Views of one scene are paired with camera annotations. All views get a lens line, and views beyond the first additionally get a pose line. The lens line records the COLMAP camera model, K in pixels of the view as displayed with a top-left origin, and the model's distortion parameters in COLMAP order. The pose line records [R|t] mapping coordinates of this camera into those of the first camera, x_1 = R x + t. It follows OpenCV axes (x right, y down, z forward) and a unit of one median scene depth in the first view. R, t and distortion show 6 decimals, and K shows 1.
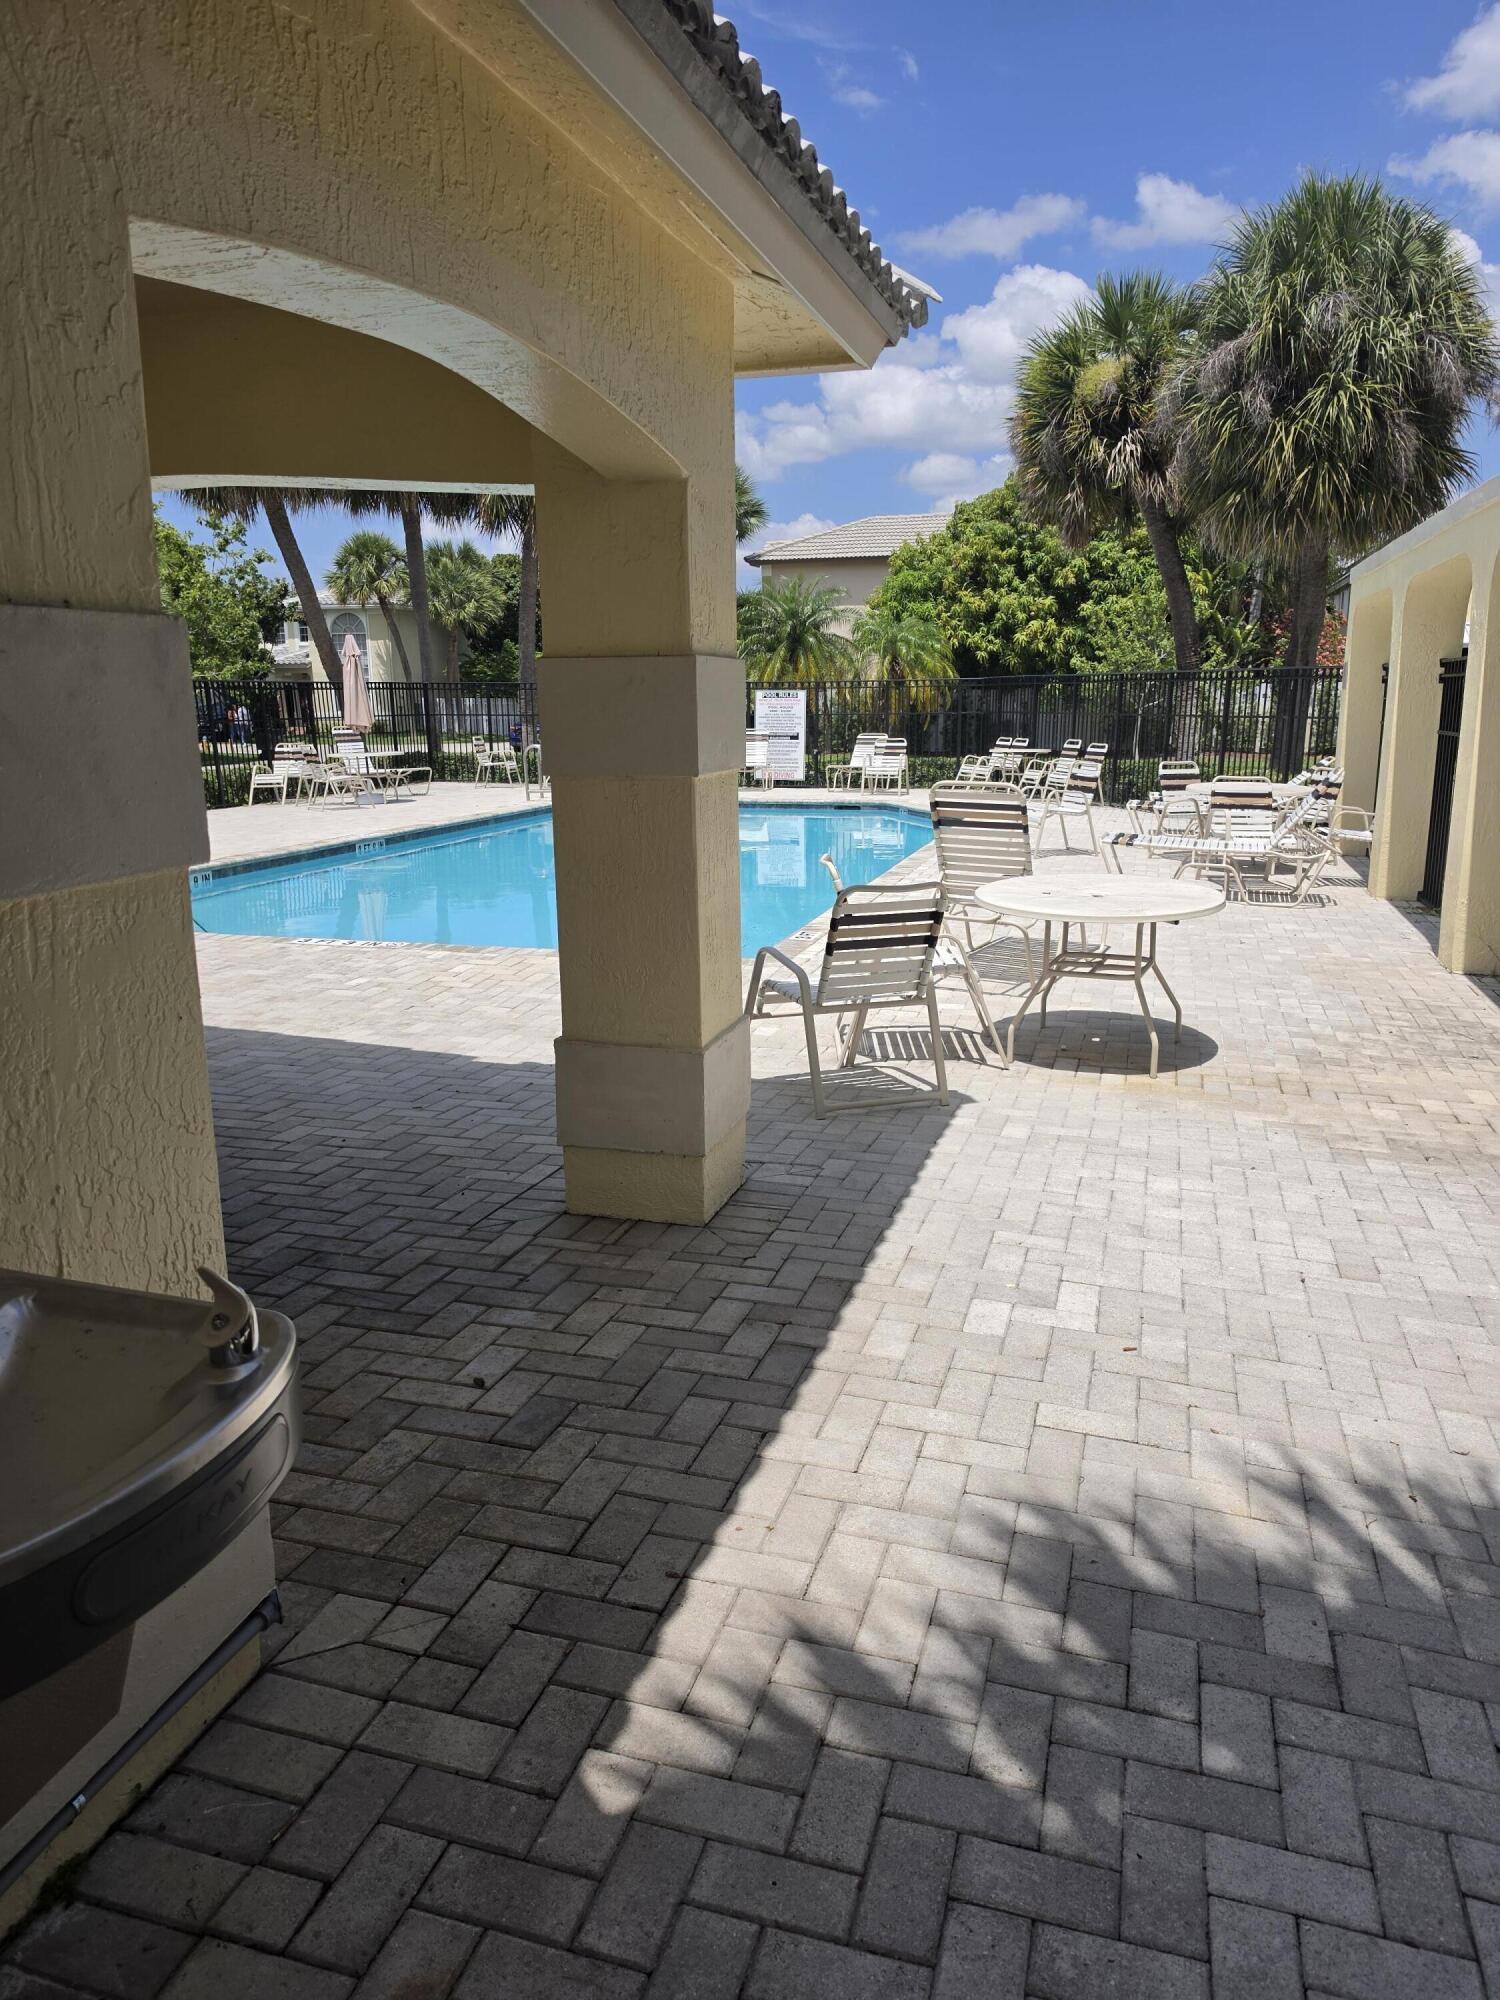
lens RADIAL K [[1374.6, 0, 750.0], [0, 1374.6, 1000.0], [0, 0, 1]] dist [-0.000668, -0.000181]
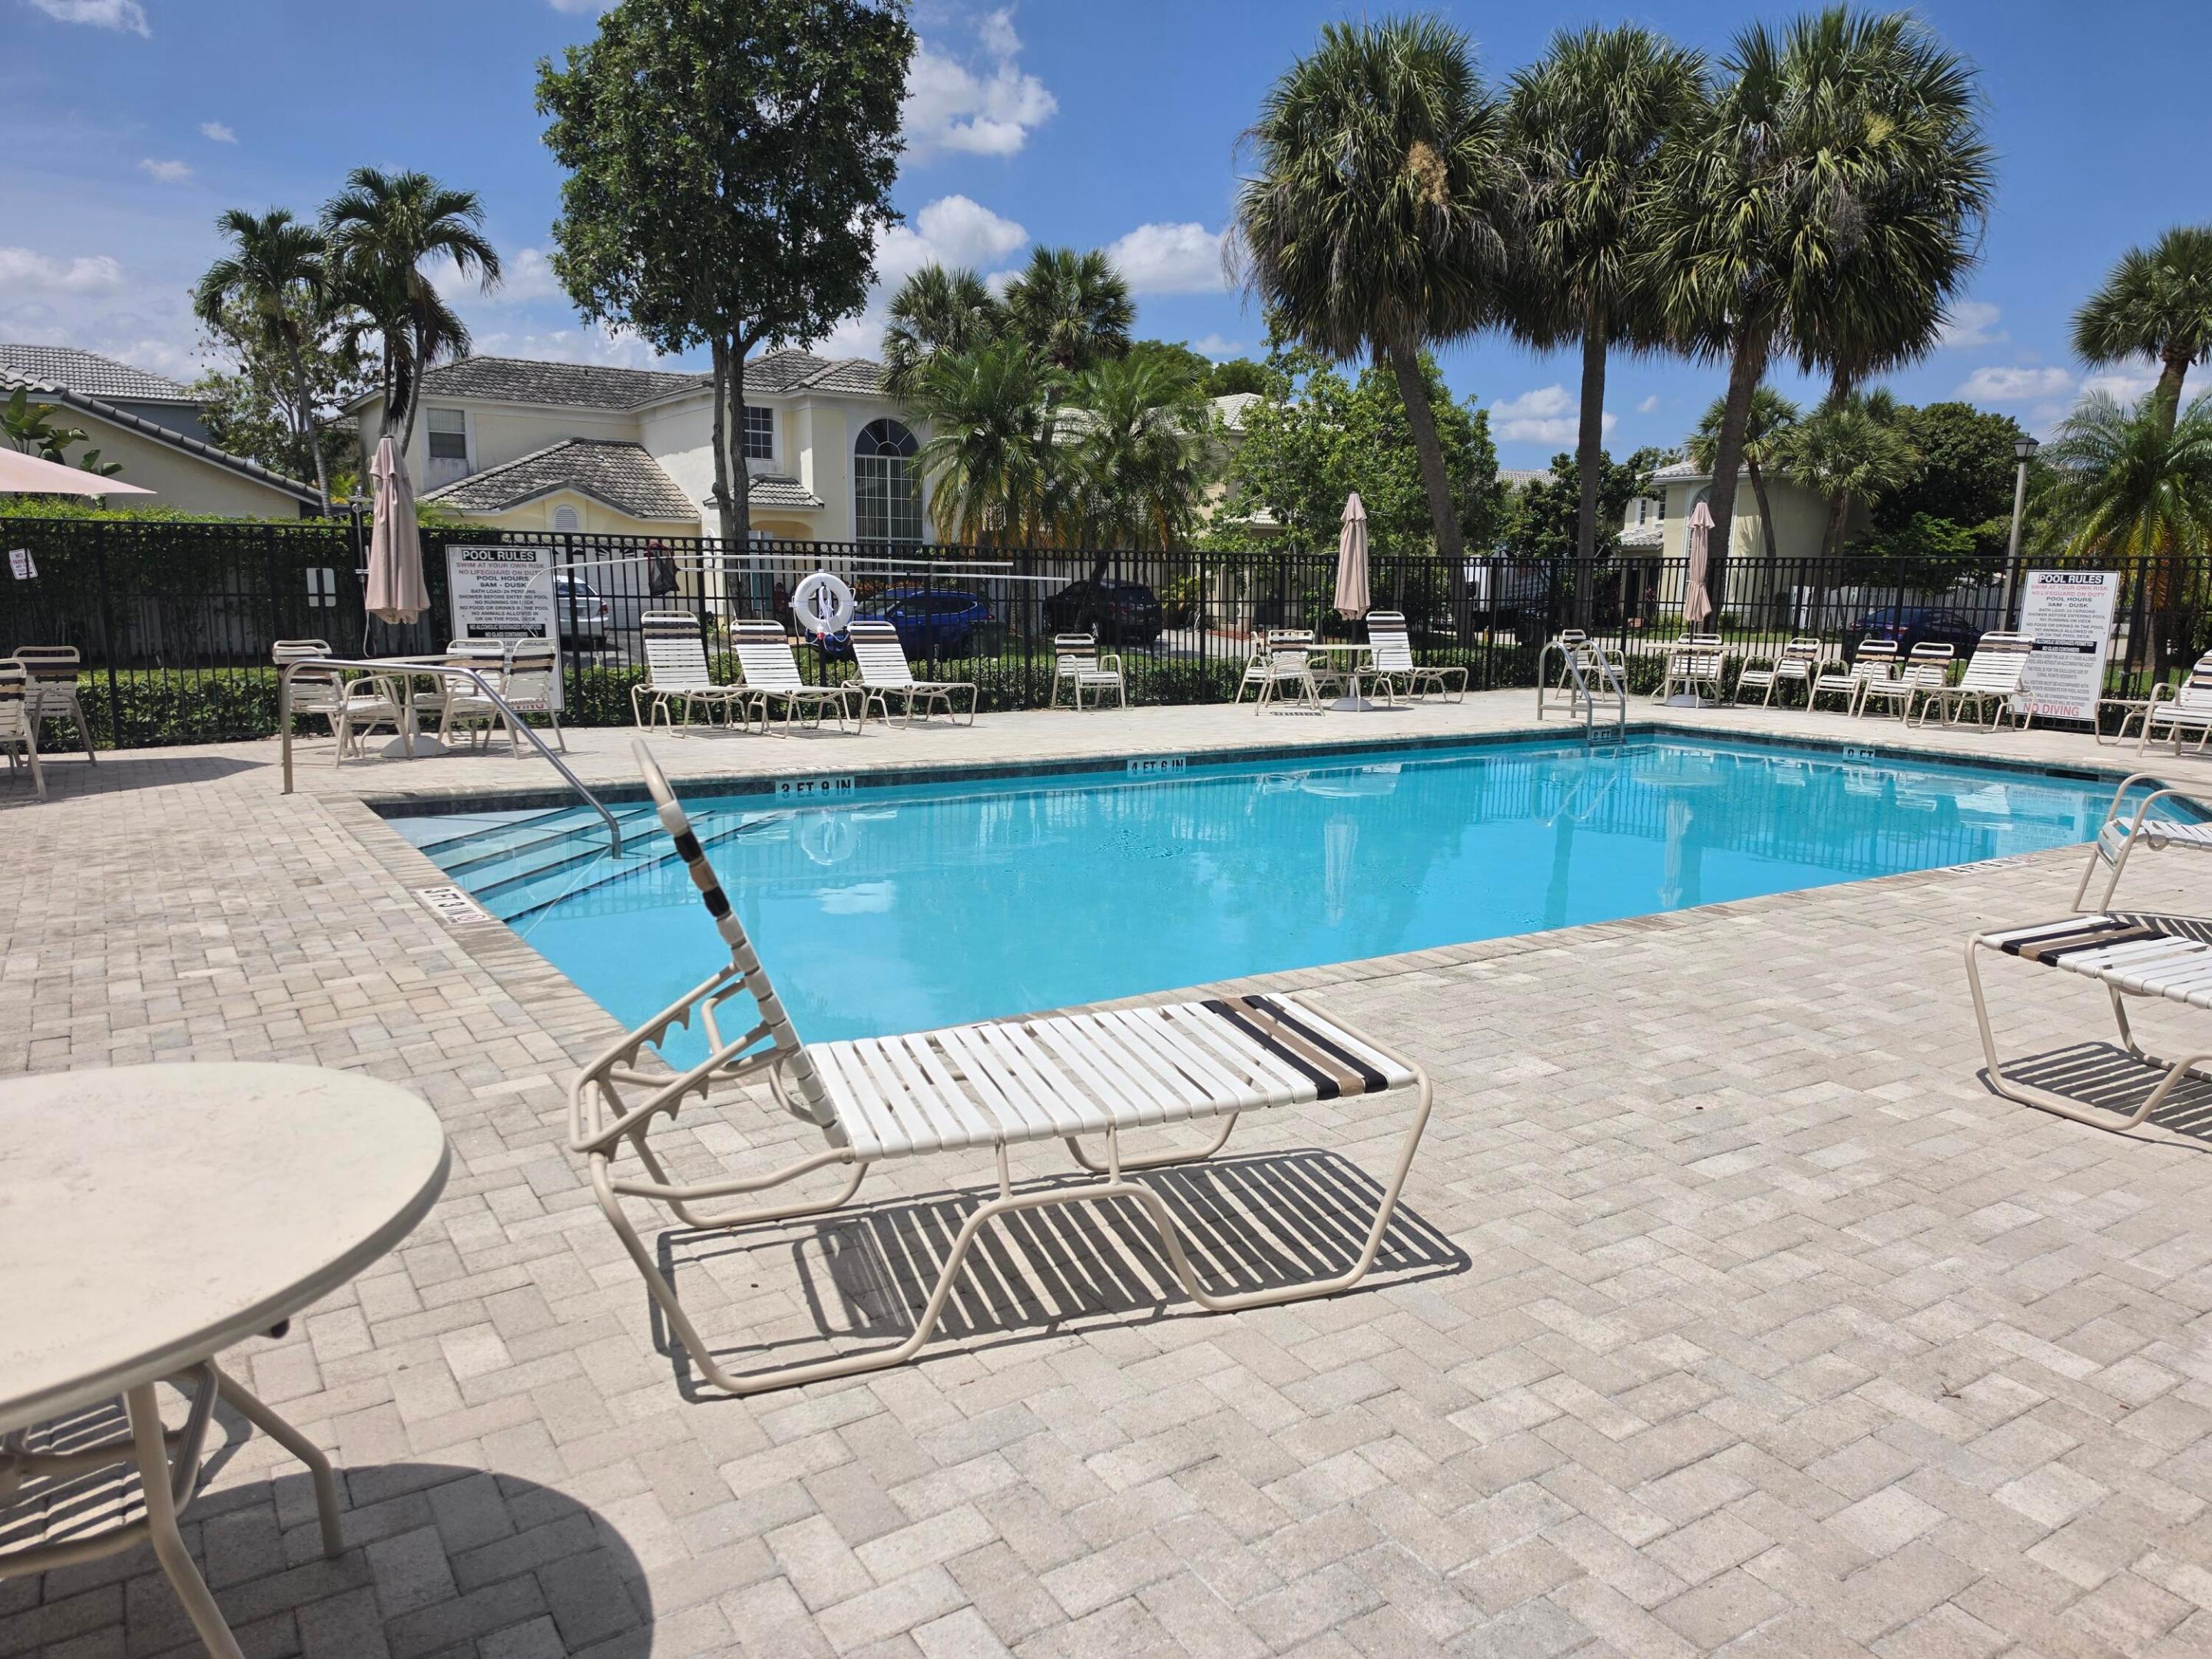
lens RADIAL K [[1482.2, 0, 1106.0], [0, 1482.2, 829.5], [0, 0, 1]] dist [0.006455, 0.001102]
pose [[0.731530, 0.120706, -0.671040, 0.164038], [-0.157103, 0.987562, 0.006376, -0.049261], [0.663463, 0.100758, 0.741394, 0.239271]]
